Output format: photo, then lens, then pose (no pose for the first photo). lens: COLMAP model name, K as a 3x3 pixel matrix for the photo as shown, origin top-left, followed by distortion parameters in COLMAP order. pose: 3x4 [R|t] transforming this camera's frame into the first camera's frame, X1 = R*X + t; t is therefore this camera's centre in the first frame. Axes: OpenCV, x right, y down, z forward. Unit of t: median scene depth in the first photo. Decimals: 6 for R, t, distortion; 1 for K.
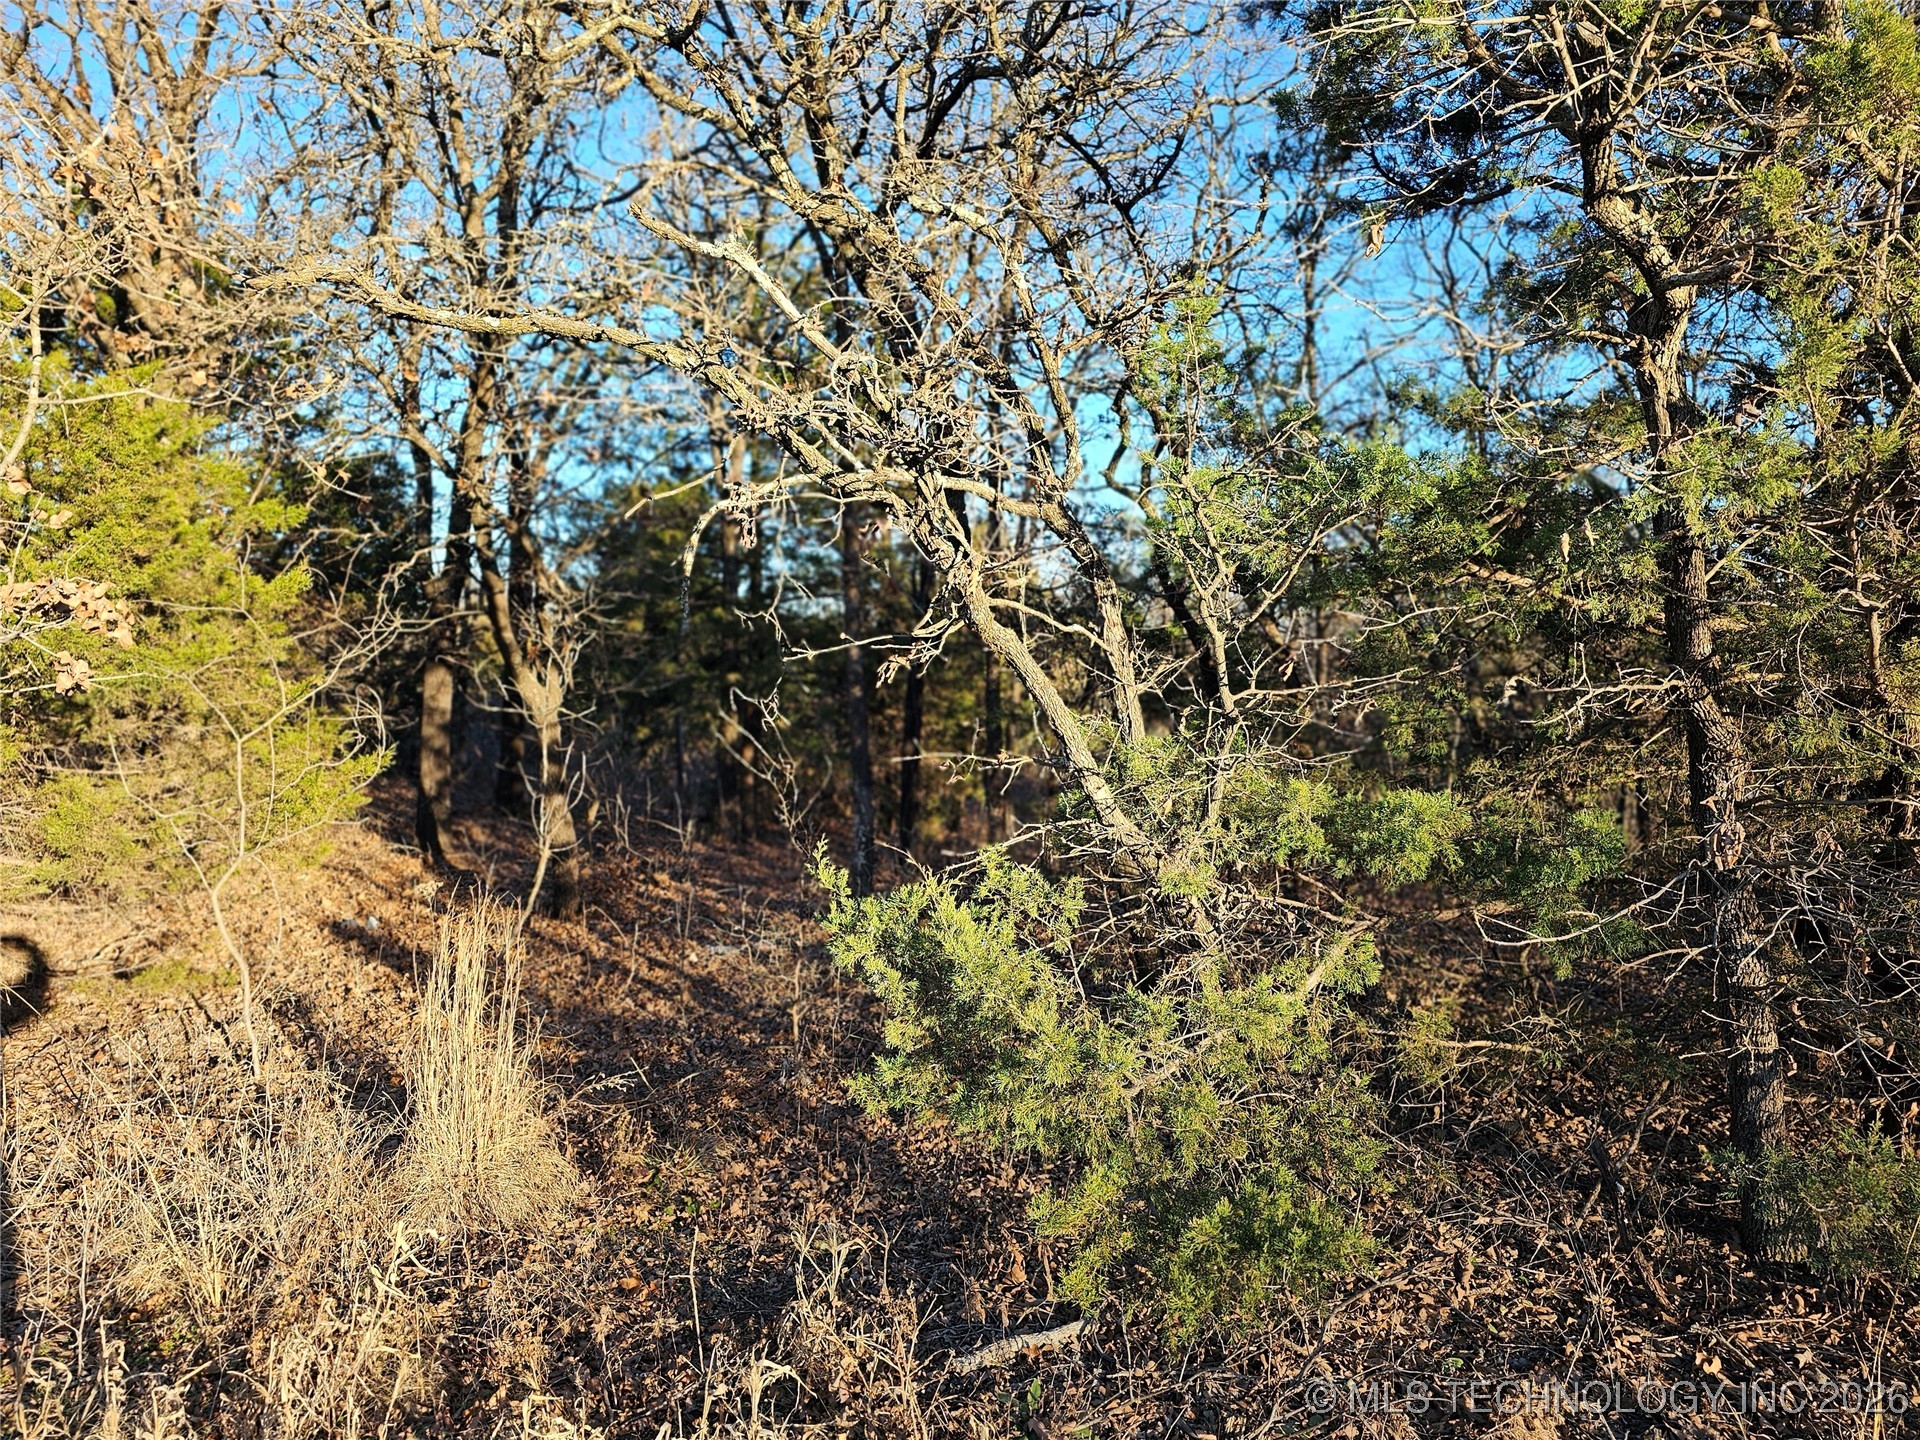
lens RADIAL K [[1441.9, 0, 960.0], [0, 1441.9, 720.0], [0, 0, 1]] dist [0.051978, -0.011247]
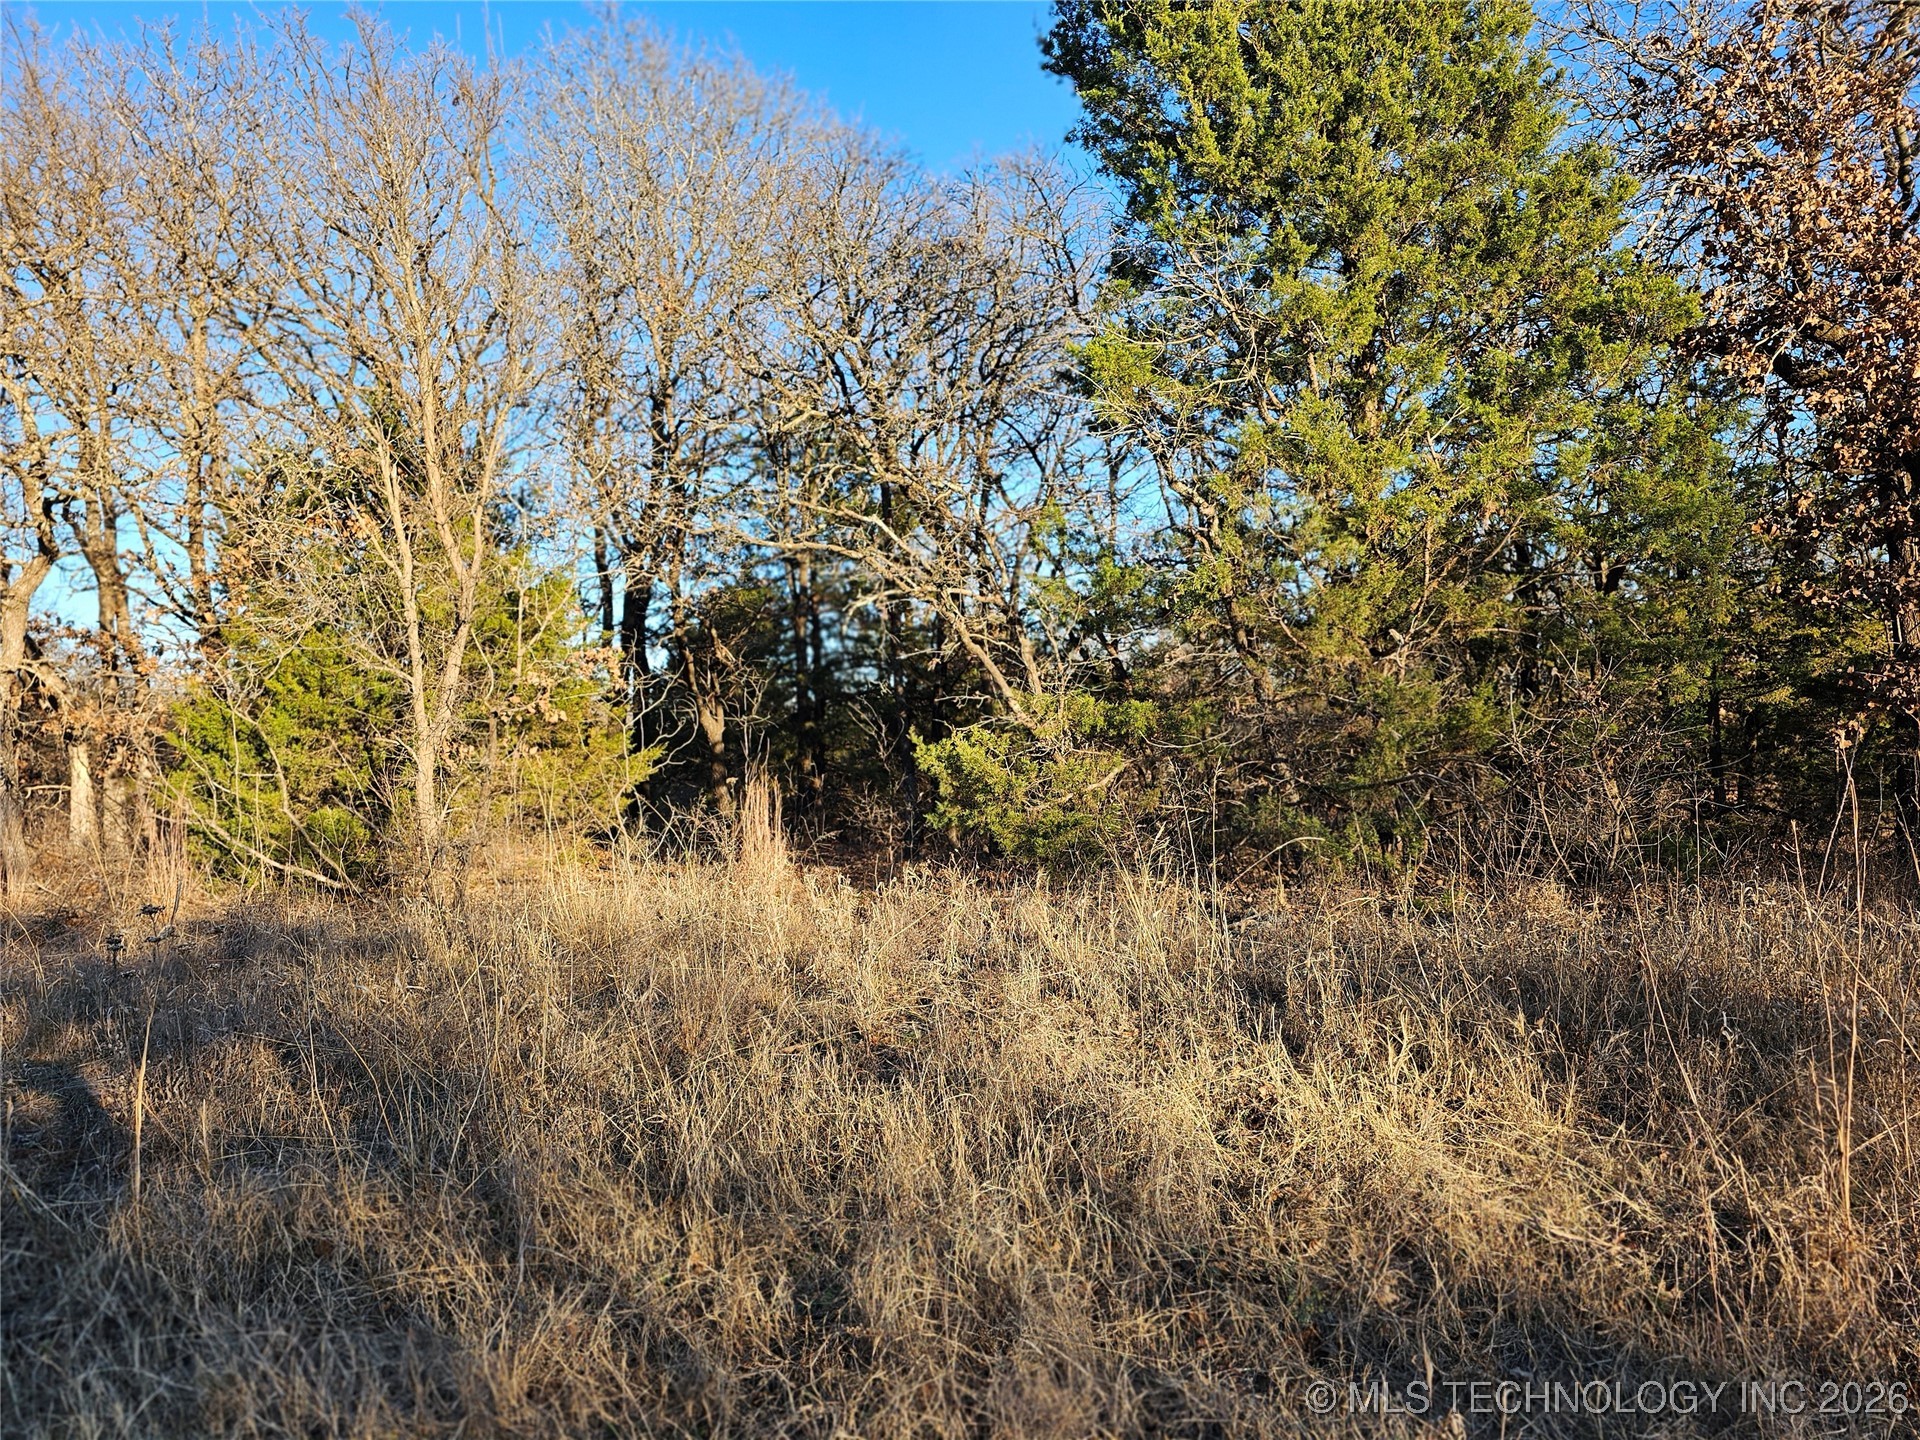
lens RADIAL K [[1441.9, 0, 960.0], [0, 1441.9, 720.0], [0, 0, 1]] dist [0.051978, -0.011247]
pose [[0.998617, -0.051339, -0.011319, 0.025203], [0.050617, 0.997102, -0.056801, 0.235114], [0.014202, 0.056150, 0.998321, -1.747346]]
